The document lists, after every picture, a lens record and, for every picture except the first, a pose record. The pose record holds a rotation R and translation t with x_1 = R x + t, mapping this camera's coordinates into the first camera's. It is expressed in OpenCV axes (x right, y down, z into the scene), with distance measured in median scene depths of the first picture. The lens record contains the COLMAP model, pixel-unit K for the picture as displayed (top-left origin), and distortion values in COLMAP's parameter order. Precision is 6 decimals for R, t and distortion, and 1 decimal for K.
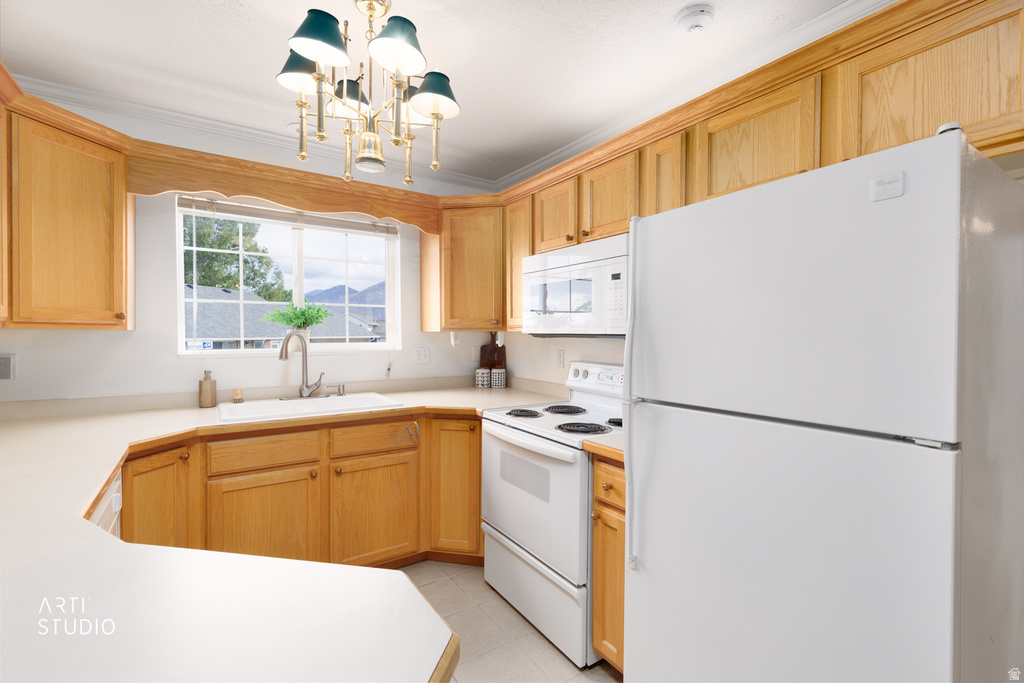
lens RADIAL K [[455.9, 0, 516.6], [0, 455.9, 342.8], [0, 0, 1]] dist [0.006173, -0.000432]
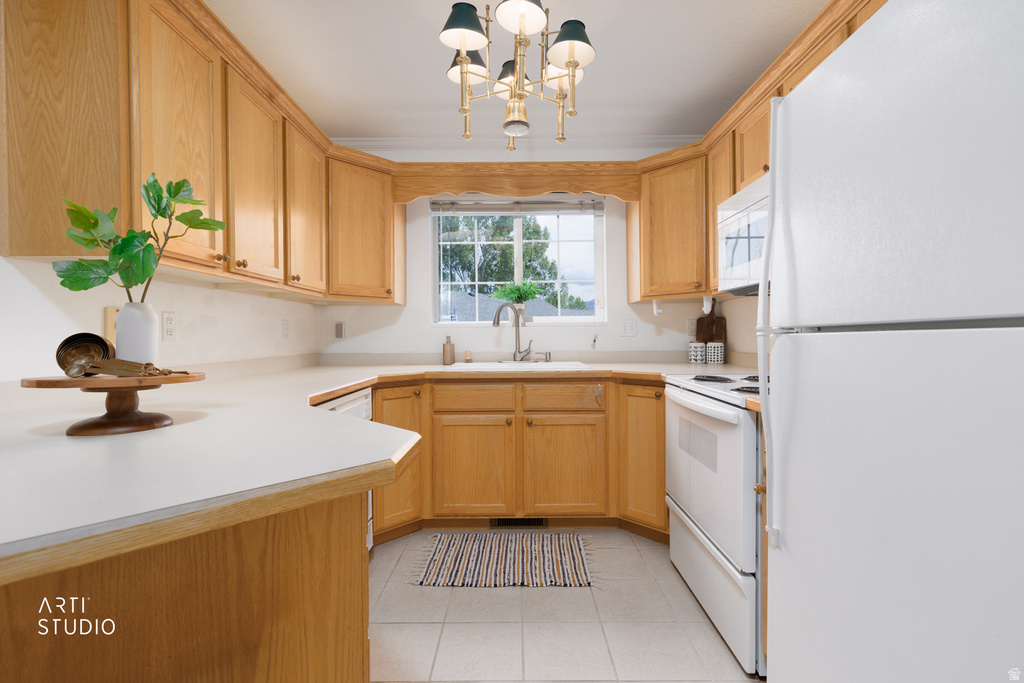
lens RADIAL K [[455.9, 0, 514.7], [0, 455.9, 343.5], [0, 0, 1]] dist [0.006173, -0.000432]
pose [[0.826699, -0.002038, -0.562640, 0.205113], [-0.000795, 0.999988, -0.004790, 0.094040], [0.562643, 0.004407, 0.826688, 0.059554]]
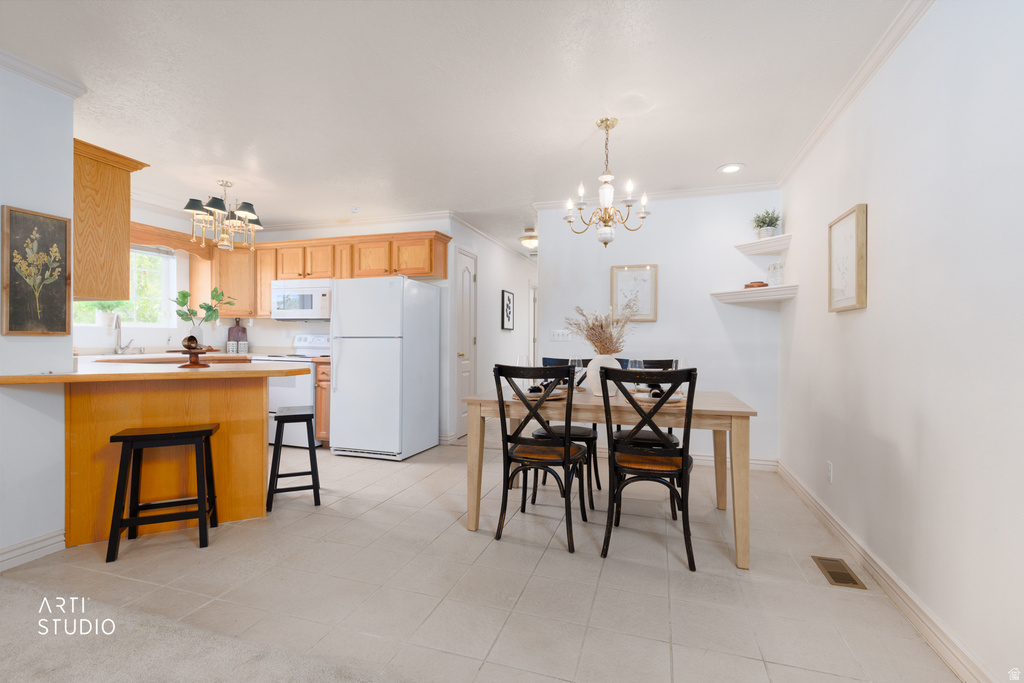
lens RADIAL K [[455.9, 0, 514.9], [0, 455.9, 339.8], [0, 0, 1]] dist [0.006173, -0.000432]
pose [[0.786310, 0.002002, 0.617829, -0.425689], [0.007379, 0.999893, -0.012632, 0.116289], [-0.617788, 0.014492, 0.786211, -1.357239]]
